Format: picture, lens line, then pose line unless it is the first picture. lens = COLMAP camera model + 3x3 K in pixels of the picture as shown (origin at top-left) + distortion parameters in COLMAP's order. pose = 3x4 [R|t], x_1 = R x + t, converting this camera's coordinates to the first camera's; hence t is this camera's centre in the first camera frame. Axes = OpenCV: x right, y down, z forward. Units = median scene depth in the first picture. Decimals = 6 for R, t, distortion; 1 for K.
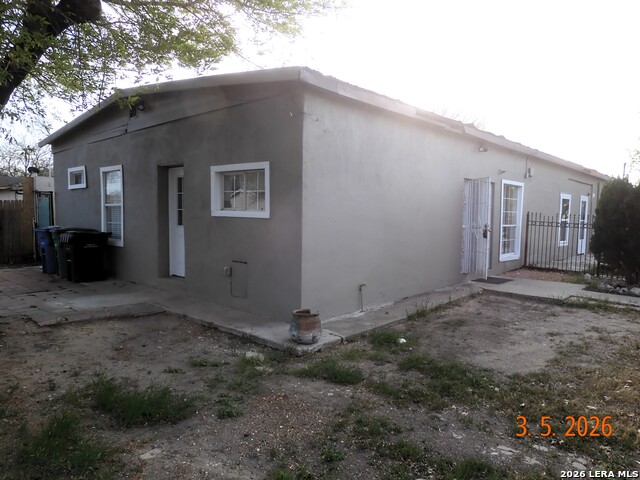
lens RADIAL K [[441.1, 0, 308.6], [0, 441.1, 233.2], [0, 0, 1]] dist [0.003135, 0.001394]
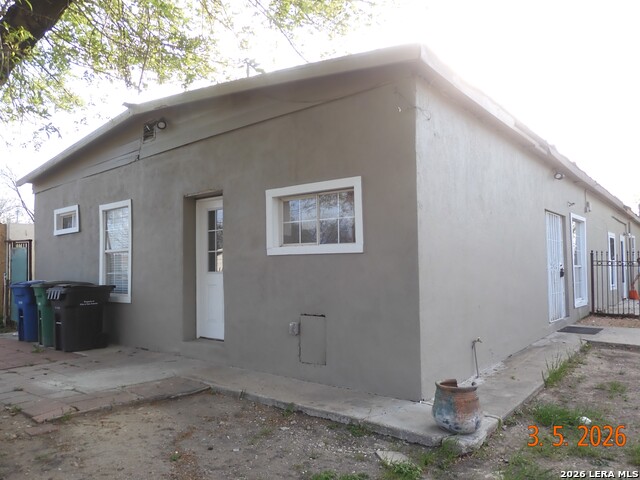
lens RADIAL K [[457.1, 0, 320.0], [0, 457.1, 240.0], [0, 0, 1]] dist [0.001530, 0.003044]
pose [[0.997389, -0.021755, 0.068865, -0.201960], [0.029049, 0.993861, -0.106757, 0.023384], [-0.066120, 0.108479, 0.991897, 0.236785]]
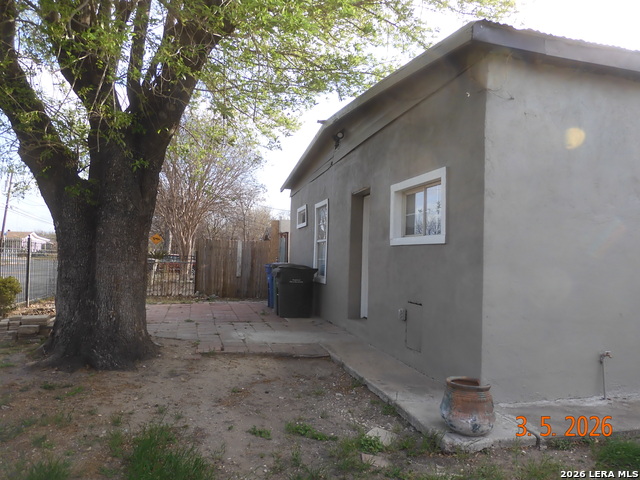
lens RADIAL K [[444.7, 0, 328.7], [0, 444.7, 237.8], [0, 0, 1]] dist [0.002687, 0.001385]
pose [[0.853400, -0.006849, -0.521212, 0.123849], [-0.051224, 0.993972, -0.096932, 0.035888], [0.518734, 0.109420, 0.847905, 0.263537]]
